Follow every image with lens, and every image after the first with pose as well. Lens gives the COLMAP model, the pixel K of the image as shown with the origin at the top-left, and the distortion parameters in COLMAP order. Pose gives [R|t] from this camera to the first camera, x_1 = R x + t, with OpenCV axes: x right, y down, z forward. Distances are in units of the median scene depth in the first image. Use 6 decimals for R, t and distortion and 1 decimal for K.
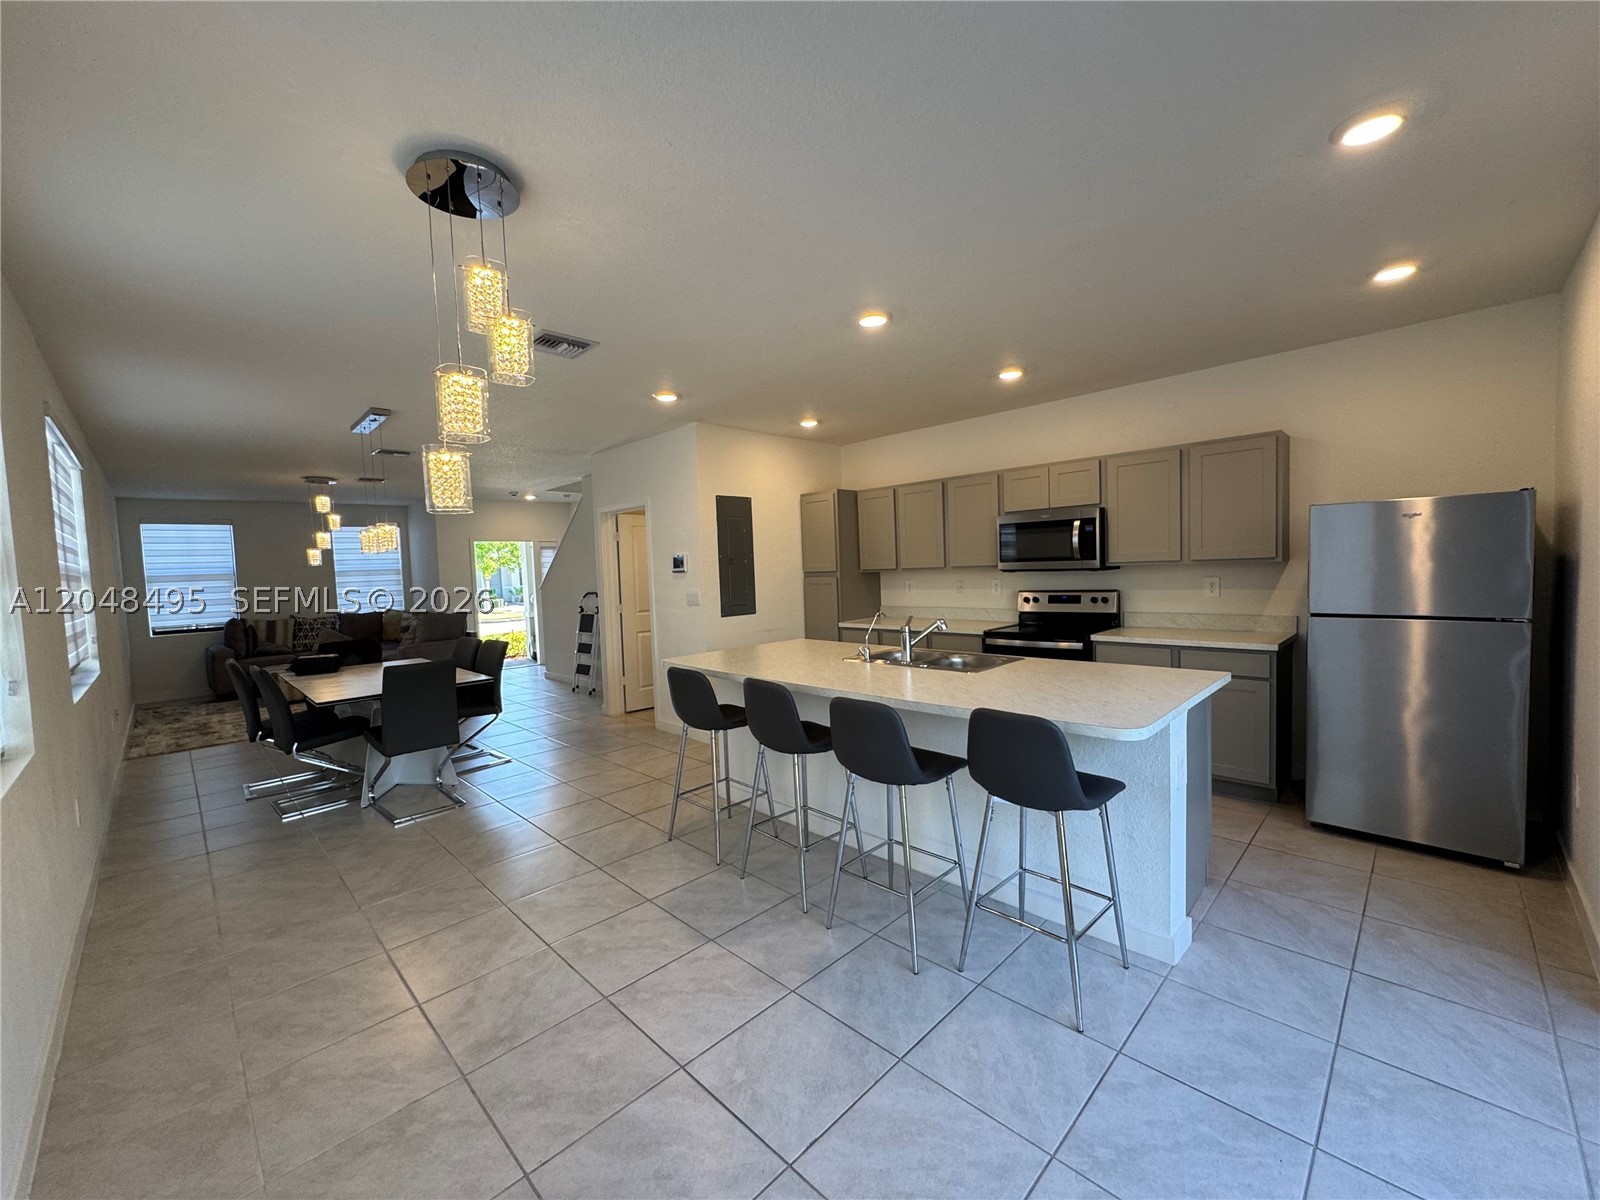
lens RADIAL K [[639.7, 0, 800.0], [0, 639.7, 600.0], [0, 0, 1]] dist [-0.000290, -0.000114]
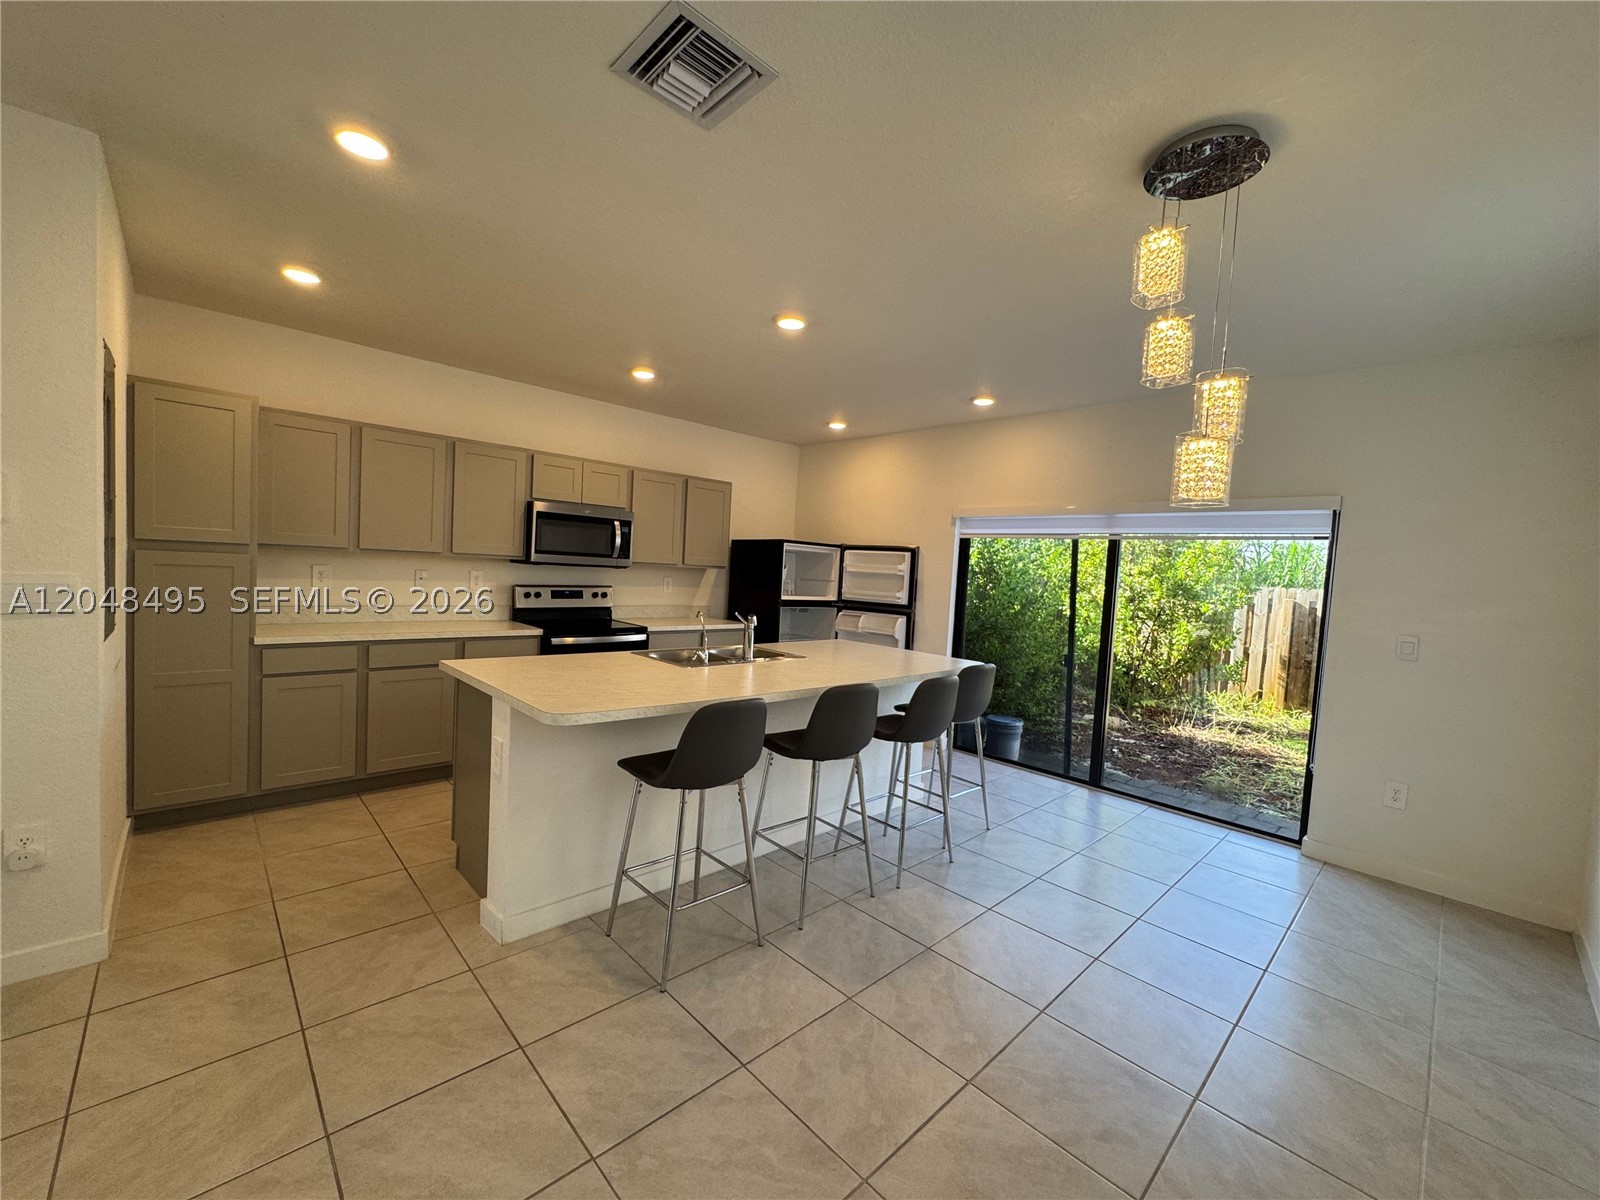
lens RADIAL K [[639.7, 0, 800.0], [0, 639.7, 600.0], [0, 0, 1]] dist [-0.000290, -0.000114]
pose [[0.017261, -0.012507, 0.999773, -0.644613], [-0.002835, 0.999917, 0.012558, -0.006534], [-0.999847, -0.003051, 0.017224, 0.685115]]
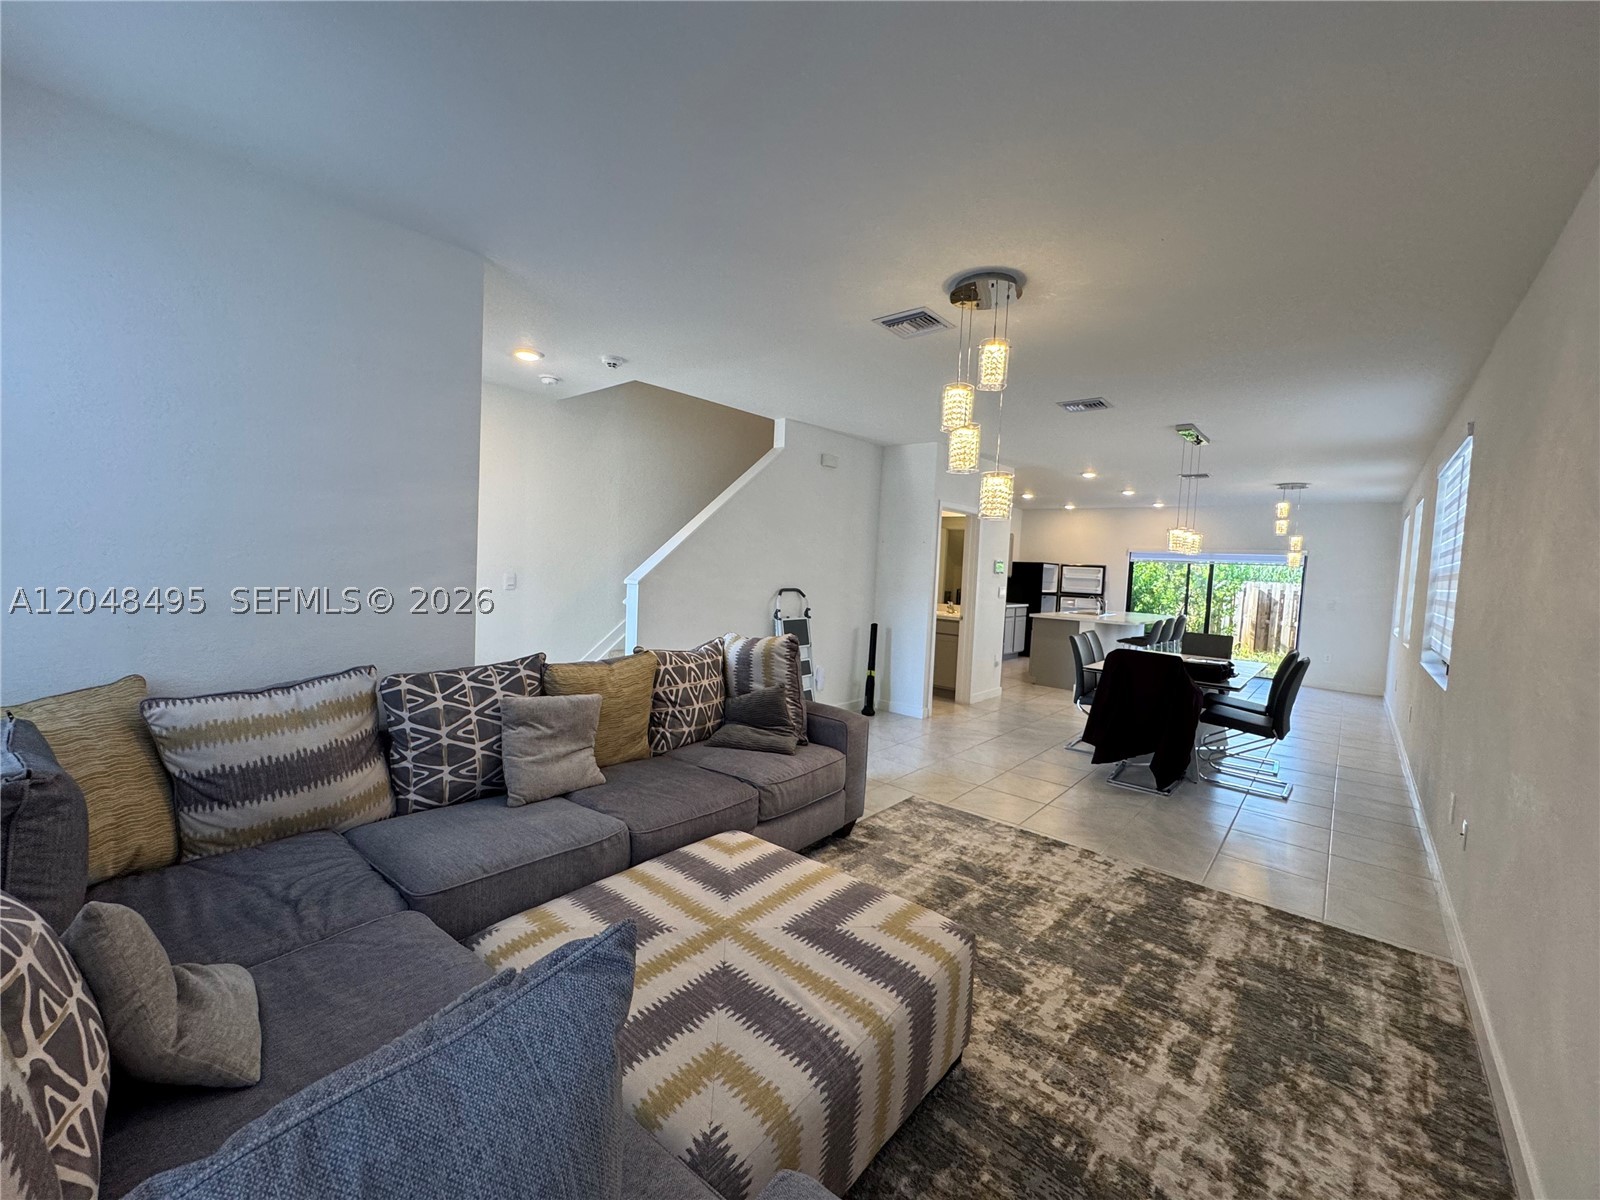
lens RADIAL K [[639.7, 0, 800.0], [0, 639.7, 600.0], [0, 0, 1]] dist [-0.000290, -0.000114]
pose [[-0.080263, -0.021870, 0.996534, -1.894213], [0.007802, 0.999715, 0.022568, -0.025068], [-0.996743, 0.009586, -0.080070, 1.948098]]
